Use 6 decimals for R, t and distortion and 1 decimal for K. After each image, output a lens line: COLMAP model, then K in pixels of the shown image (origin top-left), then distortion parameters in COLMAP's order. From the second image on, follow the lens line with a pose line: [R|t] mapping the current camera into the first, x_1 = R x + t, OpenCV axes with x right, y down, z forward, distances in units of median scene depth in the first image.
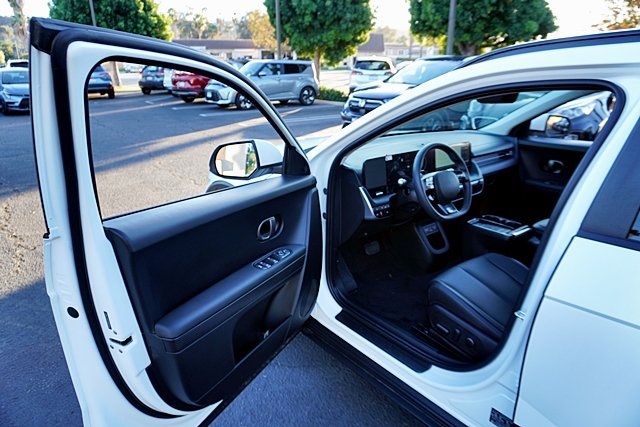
lens RADIAL K [[426.4, 0, 323.2], [0, 426.4, 213.6], [0, 0, 1]] dist [-0.021763, 0.009840]
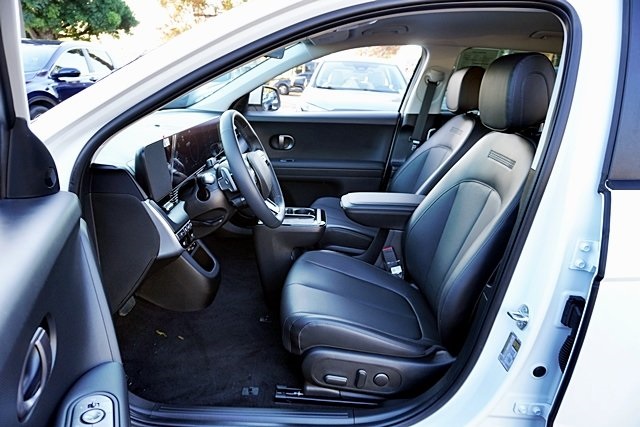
lens RADIAL K [[426.4, 0, 321.4], [0, 426.4, 213.2], [0, 0, 1]] dist [-0.021763, 0.009840]
pose [[0.635592, -0.216257, 0.741118, -0.108487], [0.214397, 0.971649, 0.099656, -0.035257], [-0.741658, 0.095554, 0.663937, 0.334583]]
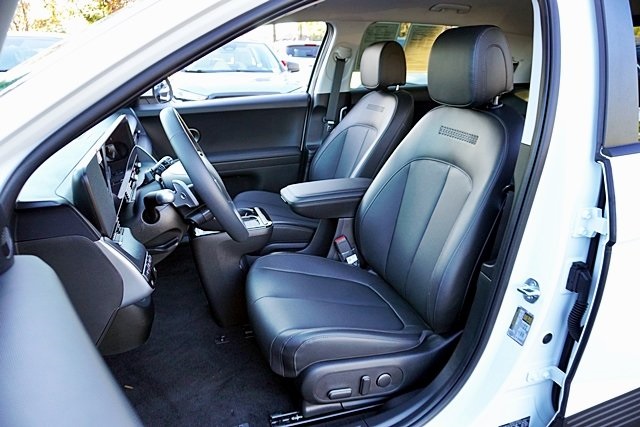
lens RADIAL K [[426.4, 0, 319.7], [0, 426.4, 214.7], [0, 0, 1]] dist [-0.021763, 0.009840]
pose [[0.357703, -0.329199, 0.873886, -0.114253], [0.307937, 0.925042, 0.222423, -0.071444], [-0.881602, 0.189541, 0.432263, 0.435604]]
